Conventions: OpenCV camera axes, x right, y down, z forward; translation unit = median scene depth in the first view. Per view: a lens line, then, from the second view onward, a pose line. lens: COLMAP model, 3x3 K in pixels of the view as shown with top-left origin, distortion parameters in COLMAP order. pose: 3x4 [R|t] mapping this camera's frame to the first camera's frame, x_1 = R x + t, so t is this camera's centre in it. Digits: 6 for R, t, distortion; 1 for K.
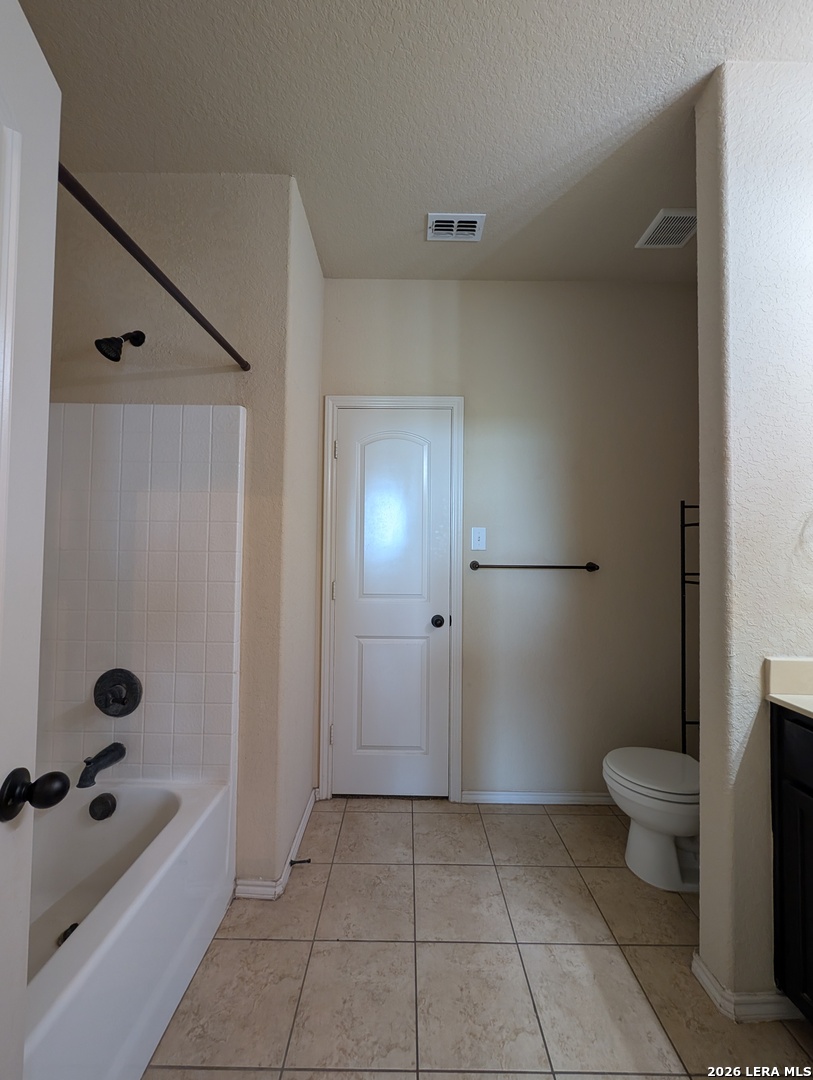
lens RADIAL K [[408.8, 0, 403.5], [0, 408.8, 541.9], [0, 0, 1]] dist [0.000749, 0.000349]
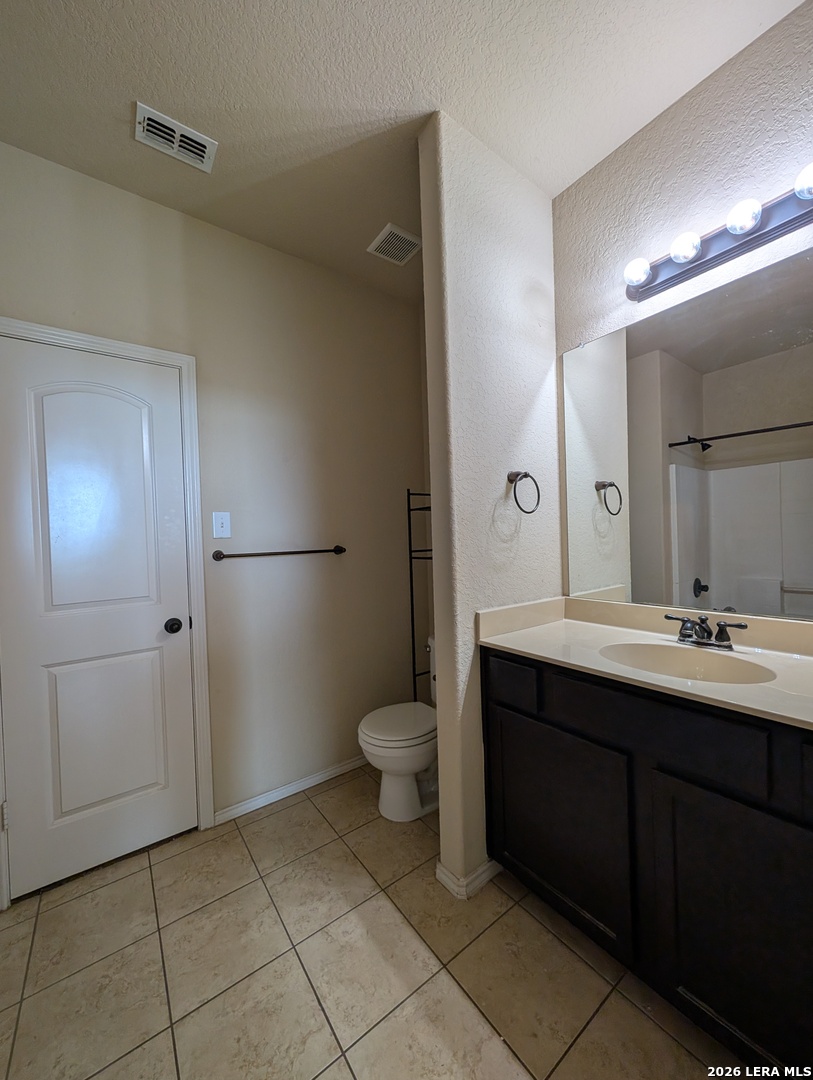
lens RADIAL K [[408.8, 0, 404.0], [0, 408.8, 542.1], [0, 0, 1]] dist [0.000749, 0.000349]
pose [[0.802629, -0.044725, 0.594799, -0.032002], [0.026359, 0.998870, 0.039540, 0.005616], [-0.595895, -0.016058, 0.802902, 0.072625]]
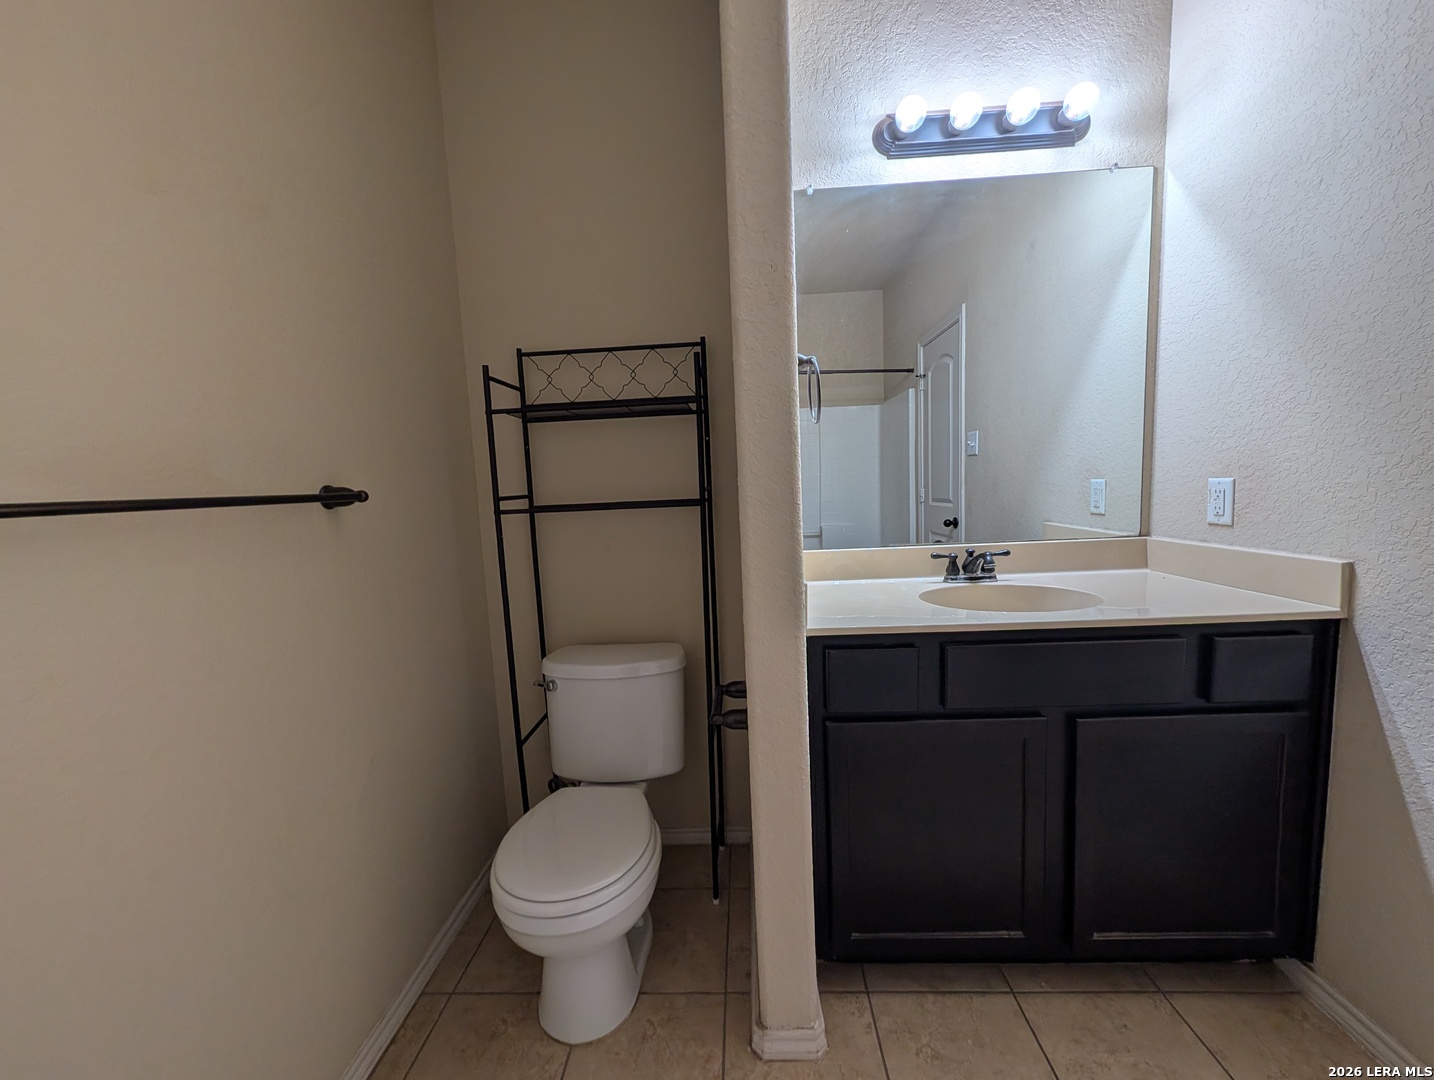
lens RADIAL K [[542.8, 0, 716.7], [0, 542.8, 543.1], [0, 0, 1]] dist [0.000749, 0.000349]
pose [[0.033611, -0.121323, 0.992044, -0.064856], [0.017274, 0.992527, 0.120797, 0.057877], [-0.999286, 0.013077, 0.035456, 0.724373]]
